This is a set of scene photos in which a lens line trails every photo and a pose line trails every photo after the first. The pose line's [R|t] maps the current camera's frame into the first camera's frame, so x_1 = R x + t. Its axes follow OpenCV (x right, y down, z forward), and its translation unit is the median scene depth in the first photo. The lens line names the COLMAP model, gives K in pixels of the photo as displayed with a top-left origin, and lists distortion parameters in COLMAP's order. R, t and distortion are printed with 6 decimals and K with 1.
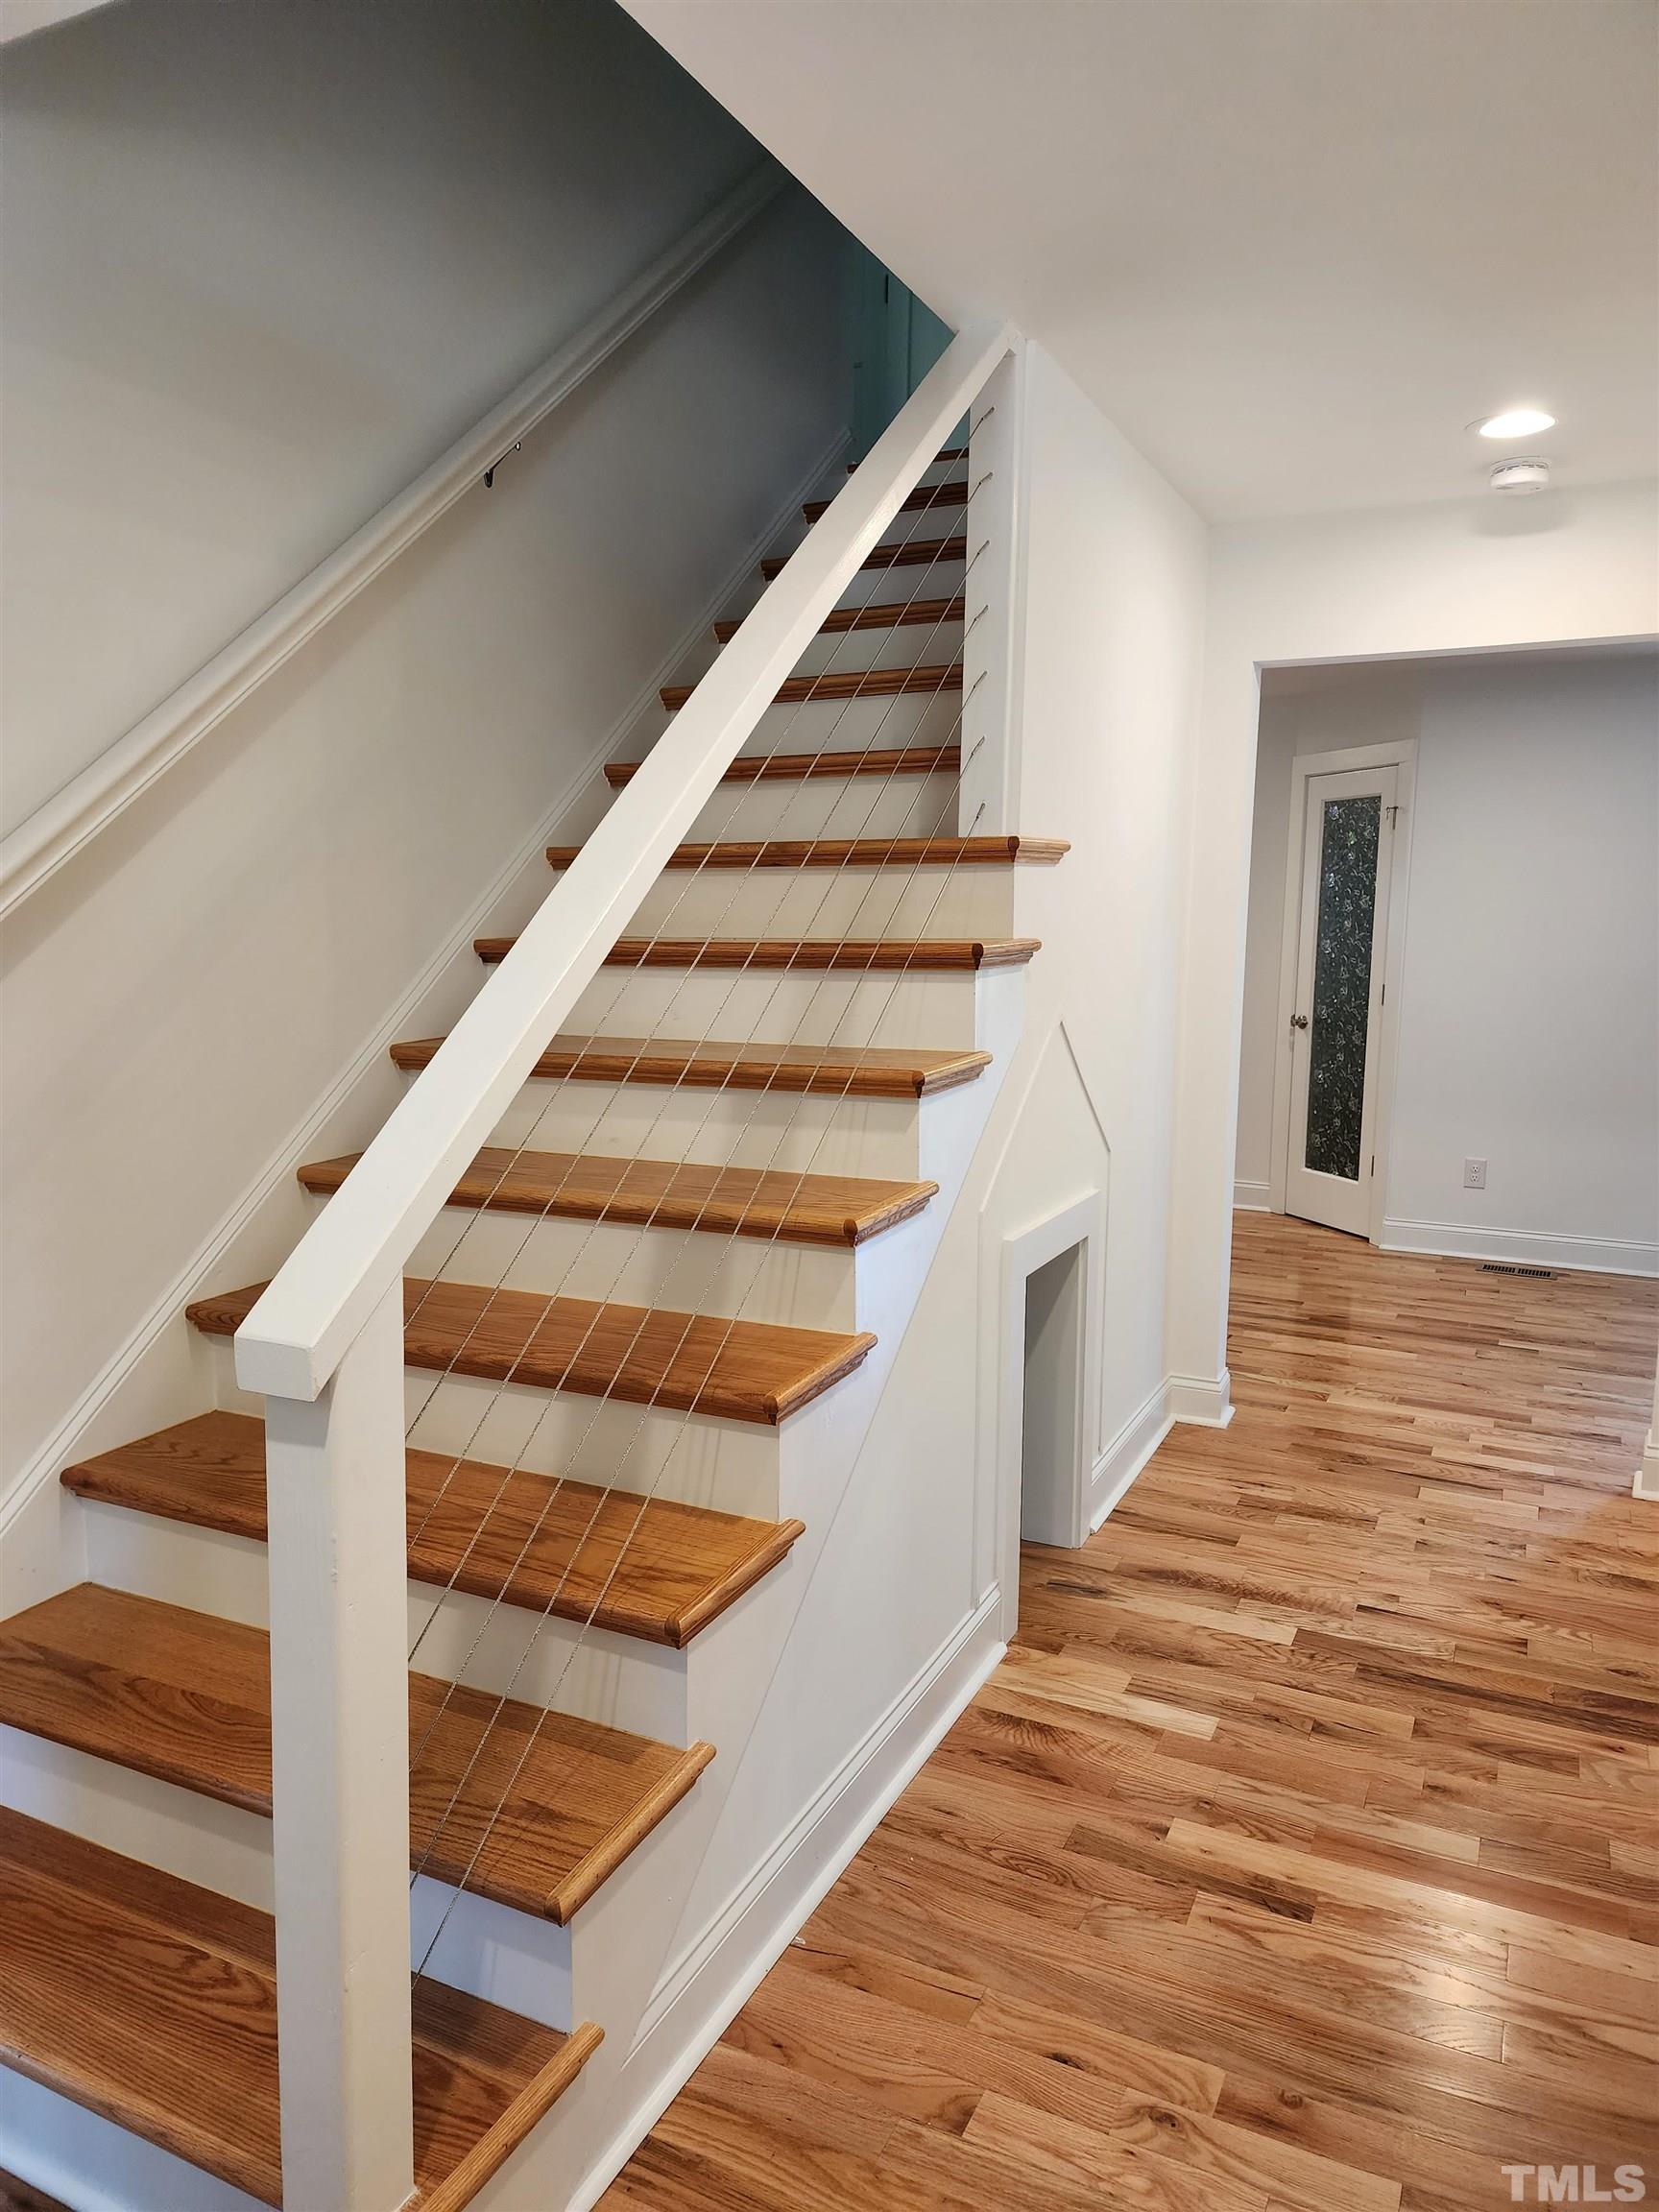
lens RADIAL K [[1478.1, 0, 833.3], [0, 1478.1, 1114.2], [0, 0, 1]] dist [0.078013, -0.052355]
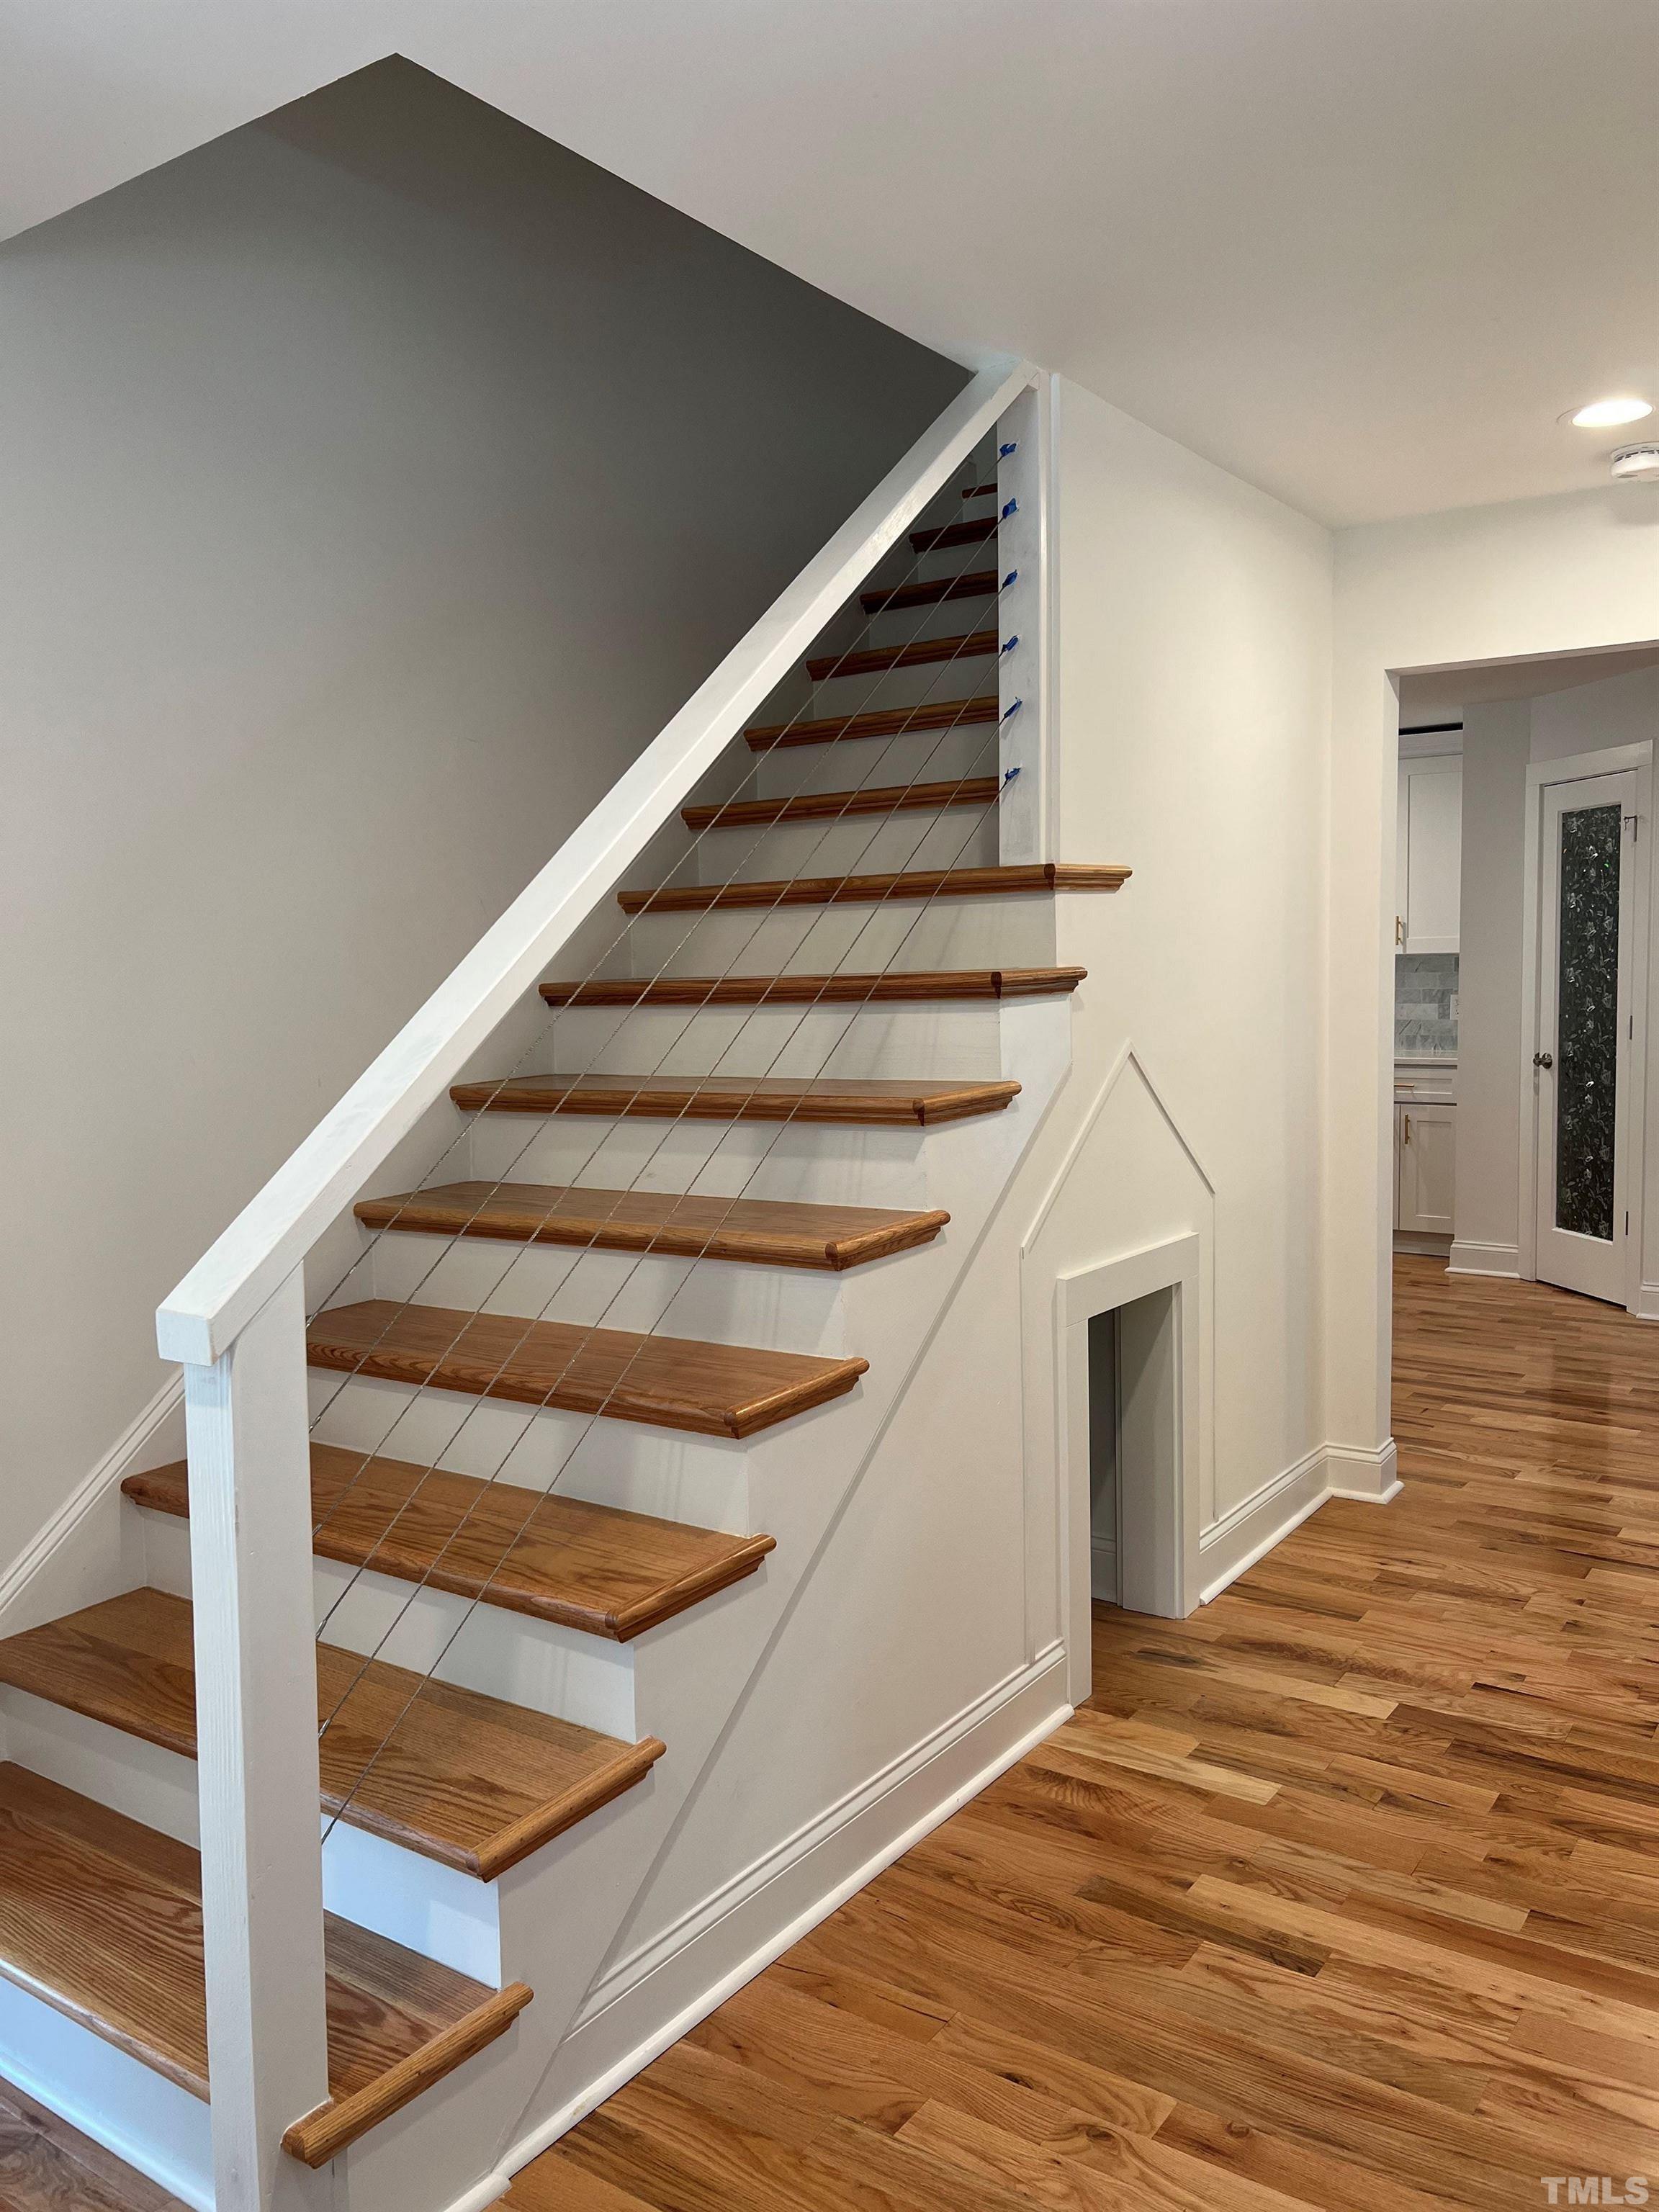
lens RADIAL K [[1639.4, 0, 830.2], [0, 1639.4, 1098.9], [0, 0, 1]] dist [0.037026, -0.005829]
pose [[0.989112, -0.016100, -0.146281, 0.136991], [0.008726, 0.998665, -0.050913, 0.022854], [0.146905, 0.049082, 0.987932, -0.090029]]
